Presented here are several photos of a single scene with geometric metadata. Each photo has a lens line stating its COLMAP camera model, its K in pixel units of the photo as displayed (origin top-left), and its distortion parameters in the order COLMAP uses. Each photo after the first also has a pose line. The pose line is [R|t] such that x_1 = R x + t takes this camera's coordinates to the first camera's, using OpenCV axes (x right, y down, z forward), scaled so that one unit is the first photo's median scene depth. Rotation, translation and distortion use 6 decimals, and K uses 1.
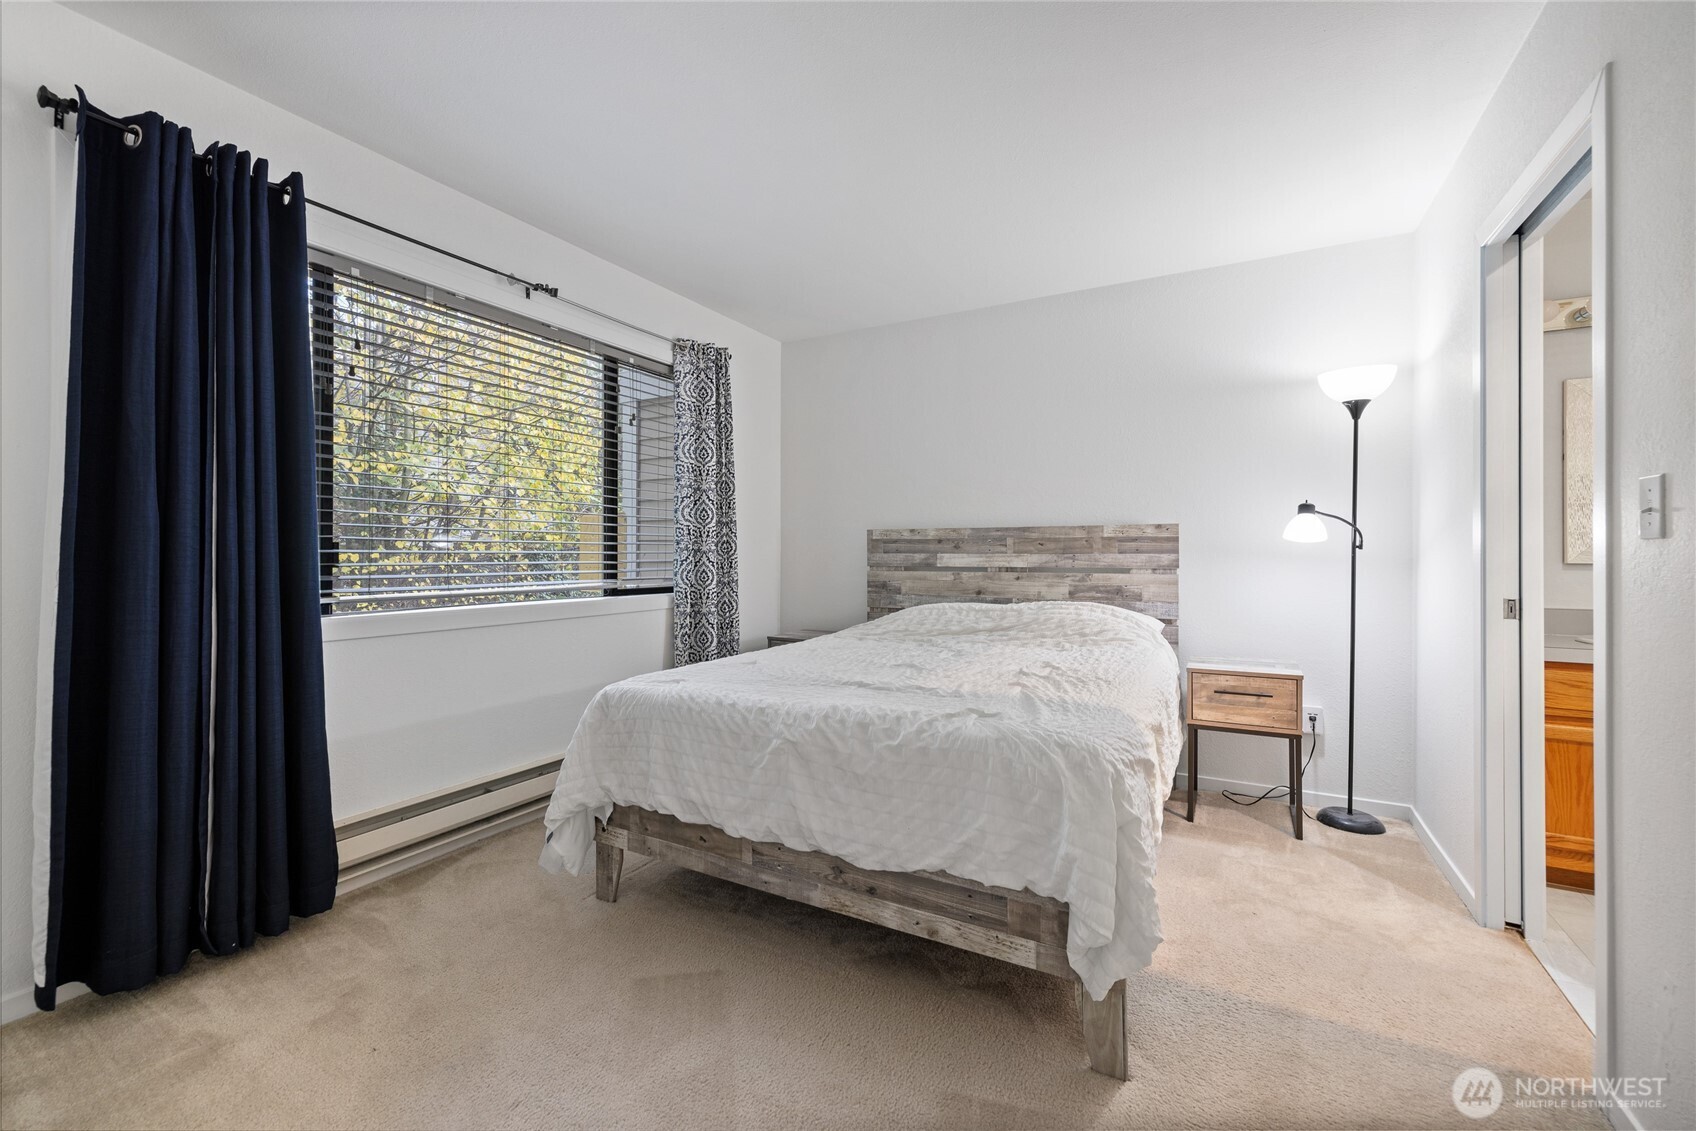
lens RADIAL K [[715.0, 0, 846.9], [0, 715.0, 546.1], [0, 0, 1]] dist [0.001048, 0.000044]
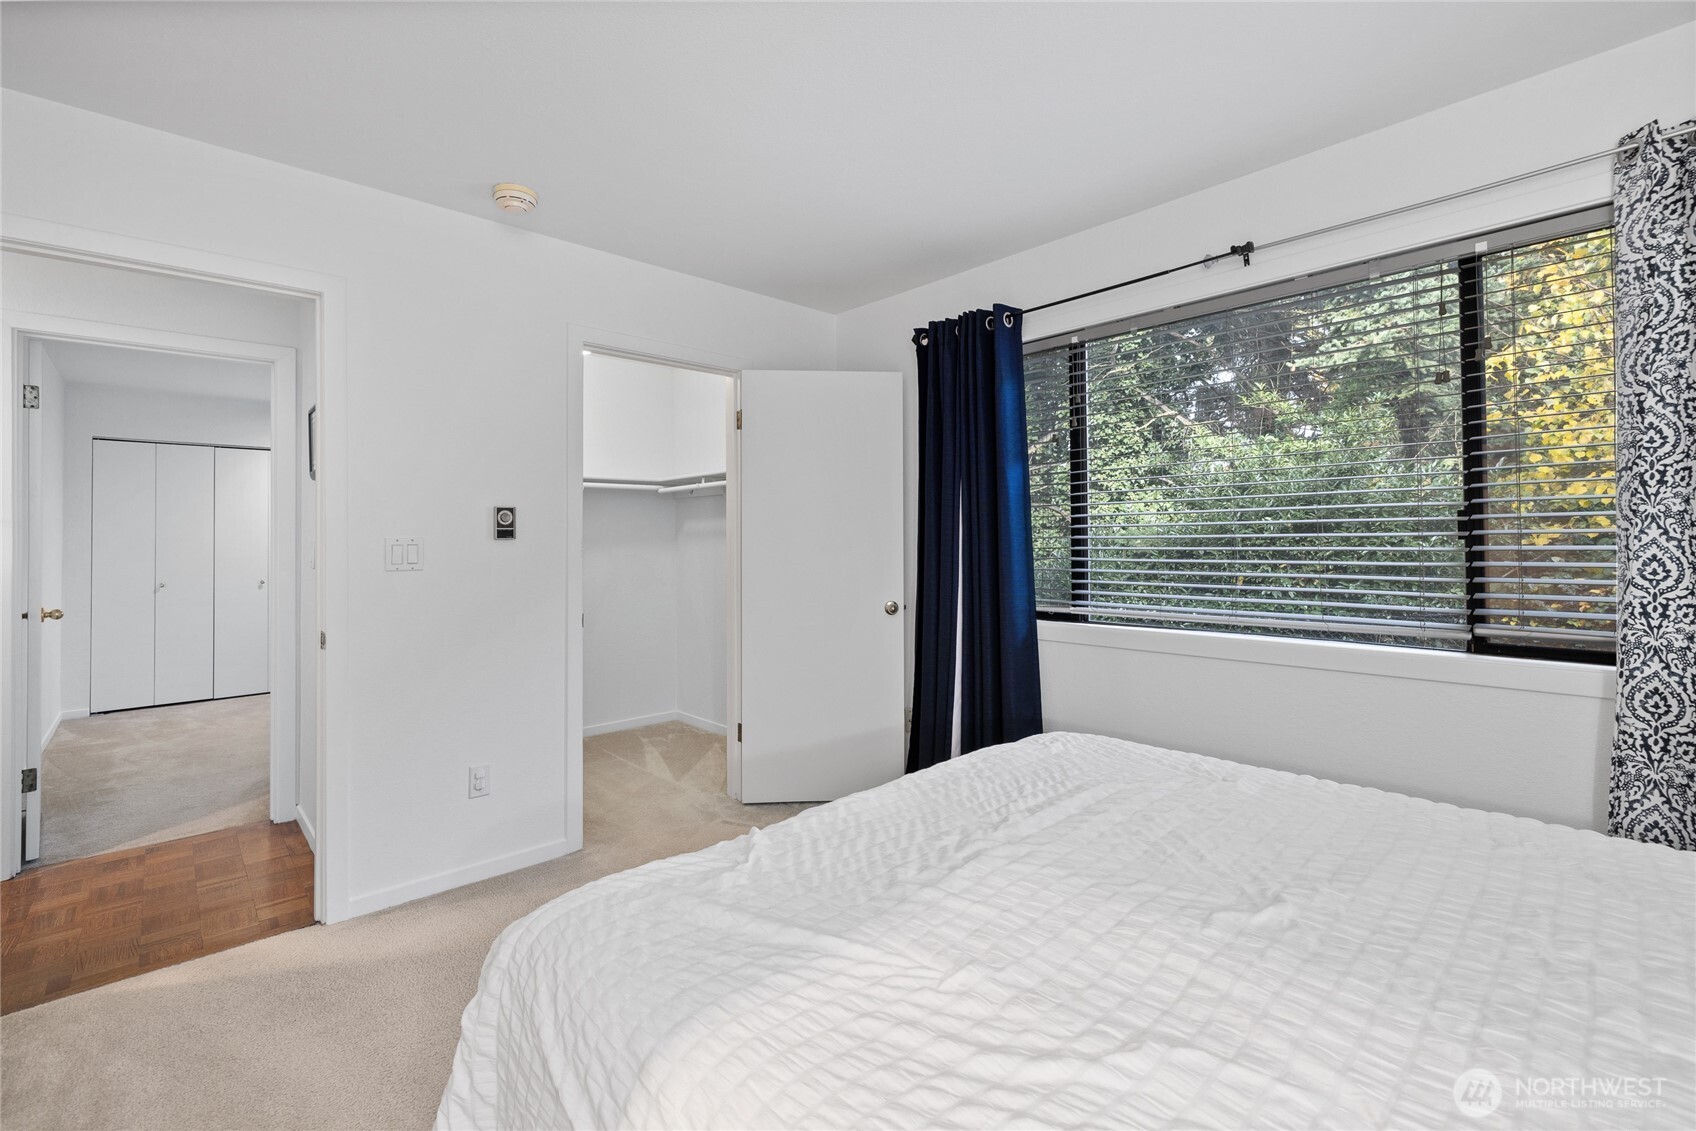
lens RADIAL K [[715.0, 0, 846.9], [0, 715.0, 546.1], [0, 0, 1]] dist [0.001048, 0.000044]
pose [[-0.312561, -0.003672, -0.949891, 0.481775], [0.006961, 0.999957, -0.006157, -0.022616], [0.949872, -0.008537, -0.312522, 0.824458]]
